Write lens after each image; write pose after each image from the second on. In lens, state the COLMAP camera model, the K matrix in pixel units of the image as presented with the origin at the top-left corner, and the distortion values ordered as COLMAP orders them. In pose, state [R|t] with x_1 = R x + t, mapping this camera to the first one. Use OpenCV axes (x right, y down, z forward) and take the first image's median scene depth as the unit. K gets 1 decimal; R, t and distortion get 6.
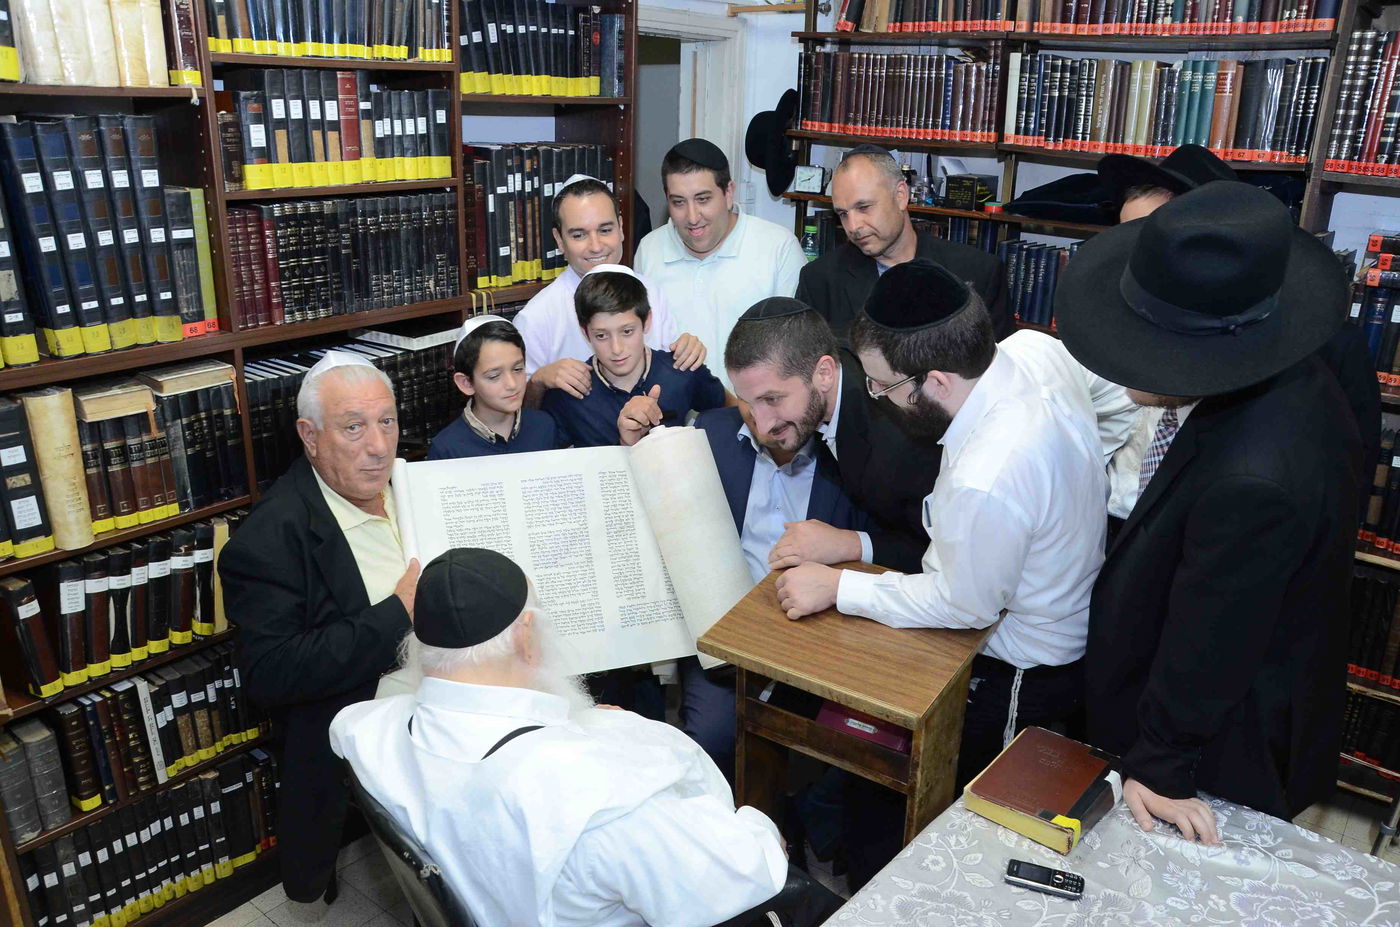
lens RADIAL K [[1082.3, 0, 716.2], [0, 1082.3, 518.6], [0, 0, 1]] dist [-0.159714, 0.120306]
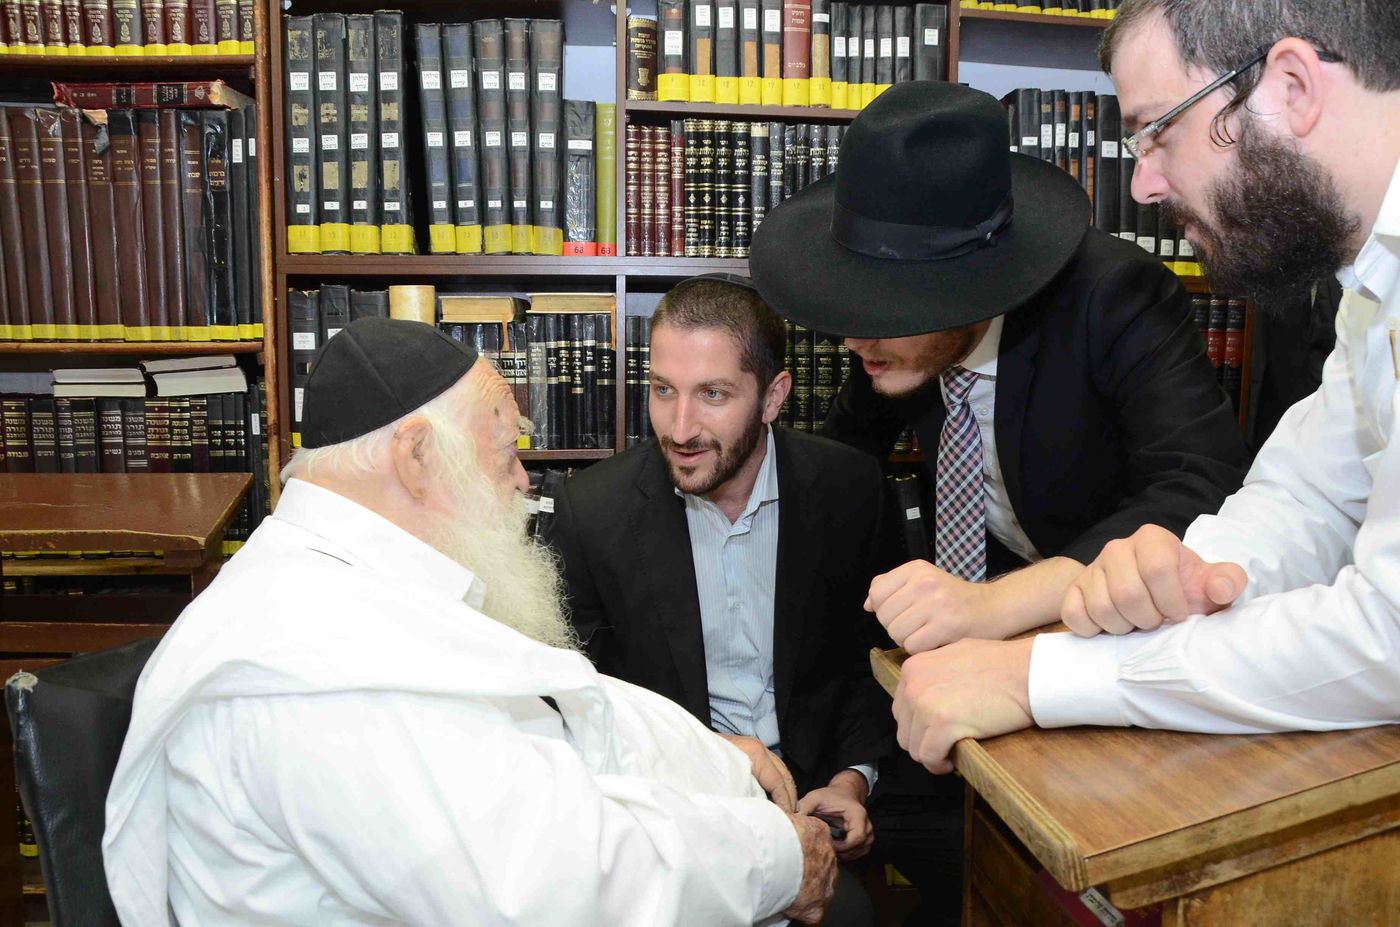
lens RADIAL K [[1082.3, 0, 721.6], [0, 1082.3, 500.4], [0, 0, 1]] dist [-0.159714, 0.120306]
pose [[0.669653, 0.075909, -0.738785, 0.276197], [-0.256997, 0.956990, -0.134619, 0.117419], [0.696791, 0.280013, 0.660359, 0.506855]]
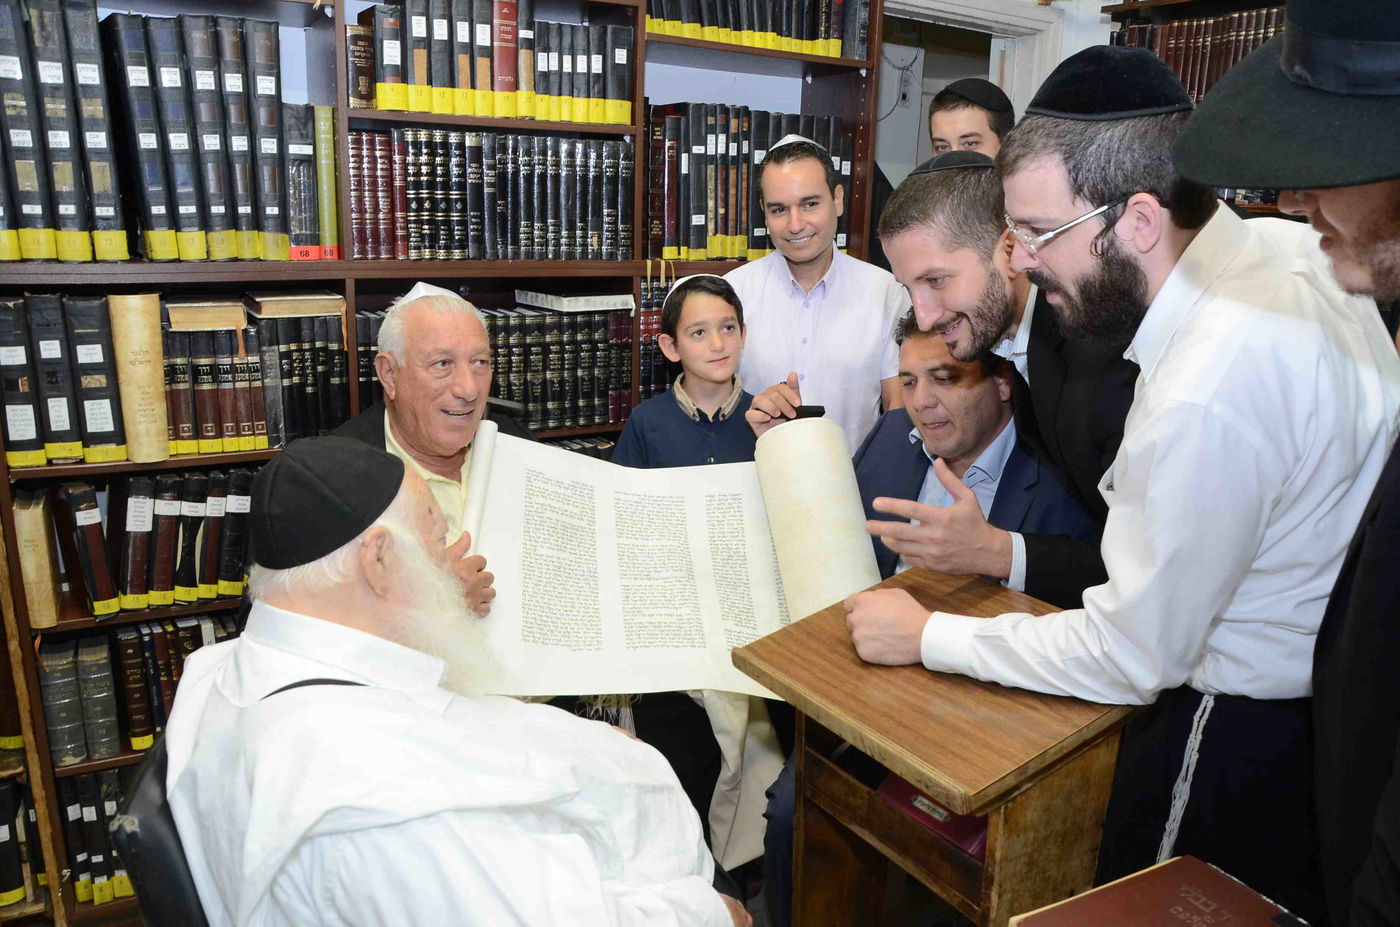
lens RADIAL K [[1082.3, 0, 726.1], [0, 1082.3, 512.9], [0, 0, 1]] dist [-0.159714, 0.120306]
pose [[0.926565, 0.098613, -0.362978, 0.206700], [-0.138681, 0.986598, -0.085971, 0.074725], [0.349636, 0.129996, 0.927823, 0.273549]]
